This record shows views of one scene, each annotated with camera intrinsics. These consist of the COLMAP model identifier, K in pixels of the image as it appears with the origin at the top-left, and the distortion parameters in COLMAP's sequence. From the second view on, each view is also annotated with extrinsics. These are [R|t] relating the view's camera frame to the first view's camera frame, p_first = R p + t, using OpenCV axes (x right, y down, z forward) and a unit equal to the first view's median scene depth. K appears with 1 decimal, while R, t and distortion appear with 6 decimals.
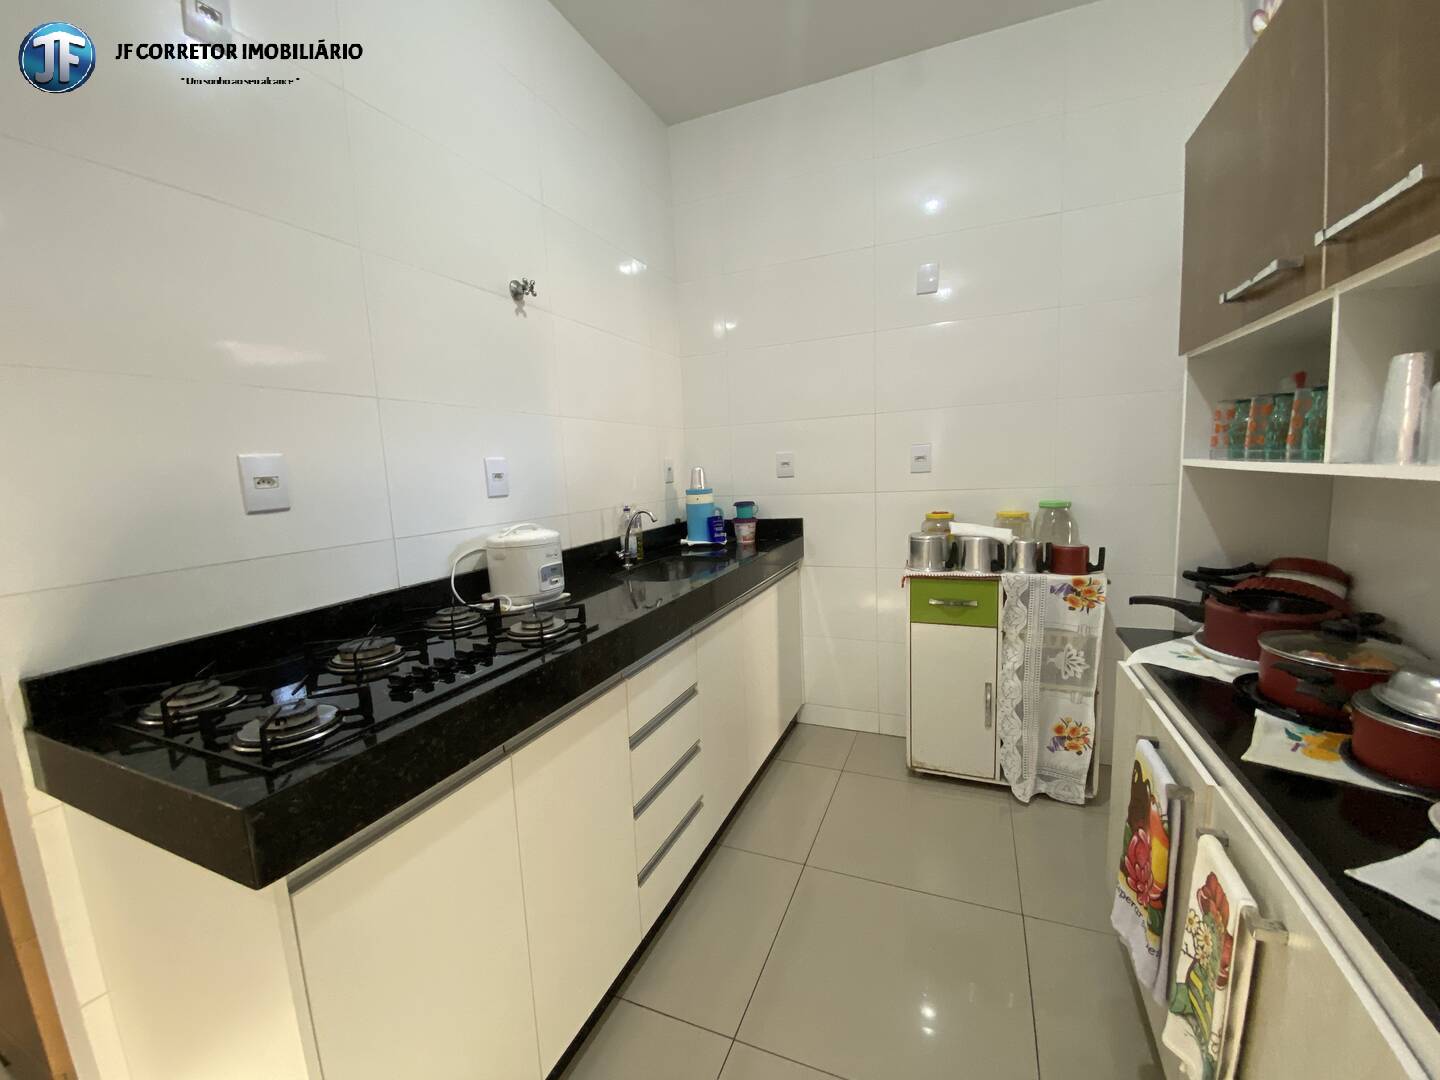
lens RADIAL K [[592.5, 0, 713.1], [0, 592.5, 545.3], [0, 0, 1]] dist [0.001943, -0.013414]
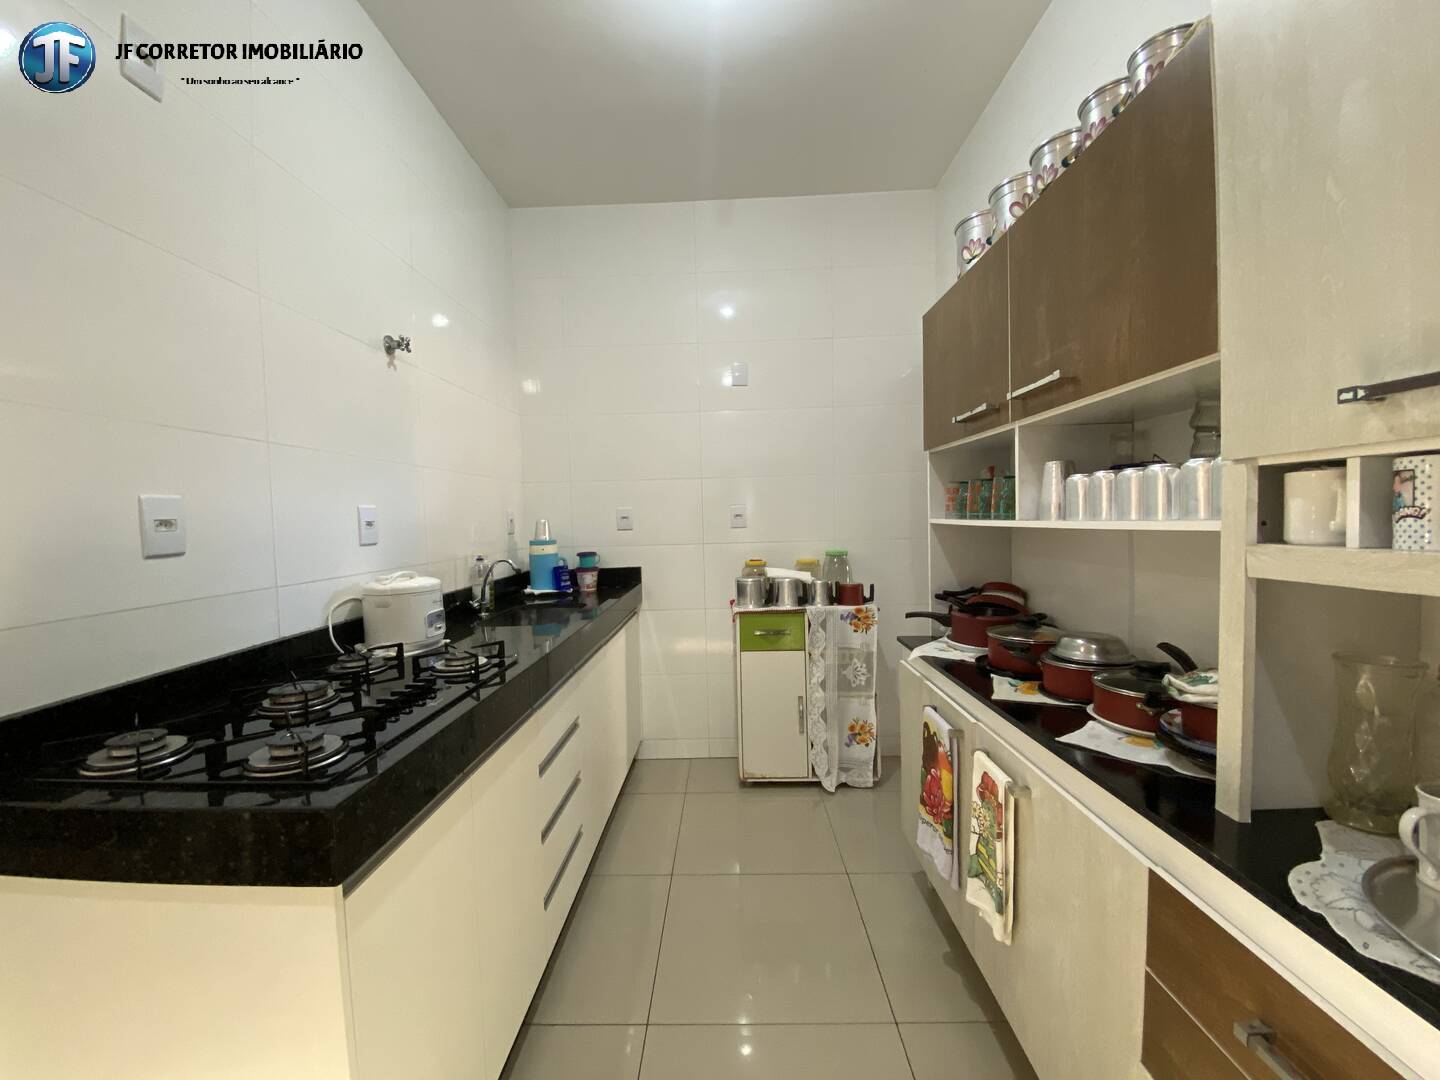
lens RADIAL K [[592.5, 0, 717.1], [0, 592.5, 542.9], [0, 0, 1]] dist [0.023255, -0.022157]
pose [[0.926397, 0.002643, 0.376540, -0.200858], [0.034685, 0.995125, -0.092320, 0.026509], [-0.374948, 0.098585, 0.921789, -0.133255]]
